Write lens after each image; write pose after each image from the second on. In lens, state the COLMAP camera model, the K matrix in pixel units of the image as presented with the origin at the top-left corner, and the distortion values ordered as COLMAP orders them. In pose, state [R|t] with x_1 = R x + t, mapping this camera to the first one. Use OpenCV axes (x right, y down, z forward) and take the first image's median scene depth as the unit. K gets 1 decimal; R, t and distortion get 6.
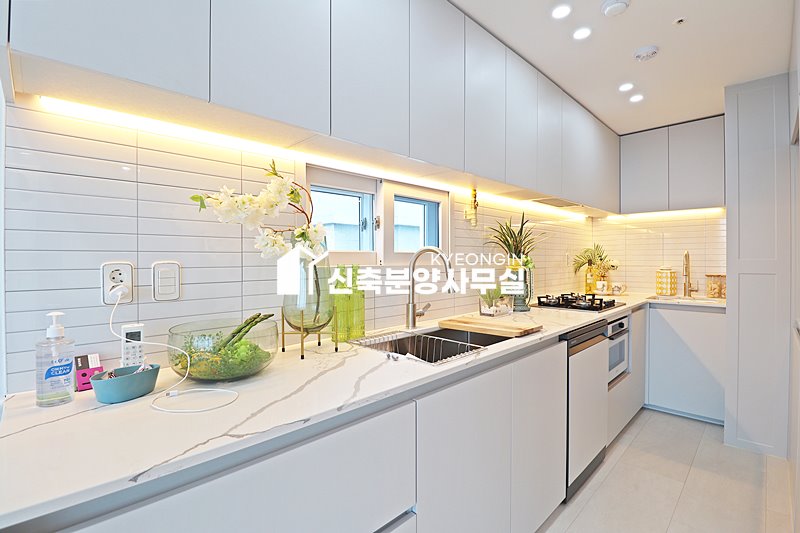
lens RADIAL K [[373.3, 0, 401.9], [0, 373.3, 258.5], [0, 0, 1]] dist [-0.019384, -0.000579]
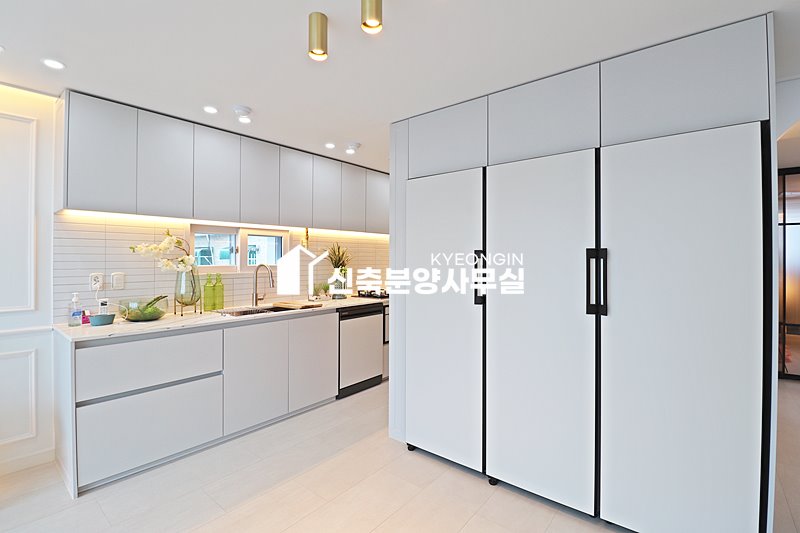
lens RADIAL K [[373.3, 0, 401.9], [0, 373.3, 258.5], [0, 0, 1]] dist [-0.019384, -0.000579]
pose [[0.995321, 0.008820, 0.096220, 0.883820], [-0.009036, 0.999958, 0.001811, -0.098641], [-0.096200, -0.002671, 0.995358, -1.428986]]
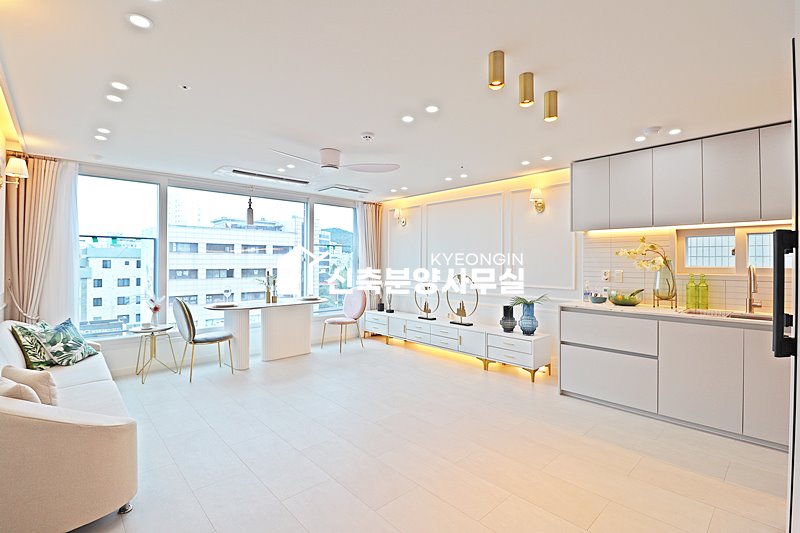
lens RADIAL K [[373.3, 0, 401.9], [0, 373.3, 258.5], [0, 0, 1]] dist [-0.019384, -0.000579]
pose [[-0.036801, -0.005236, -0.999309, 2.665136], [-0.003542, 0.999981, -0.005109, -0.071379], [0.999316, 0.003352, -0.036819, -0.792187]]
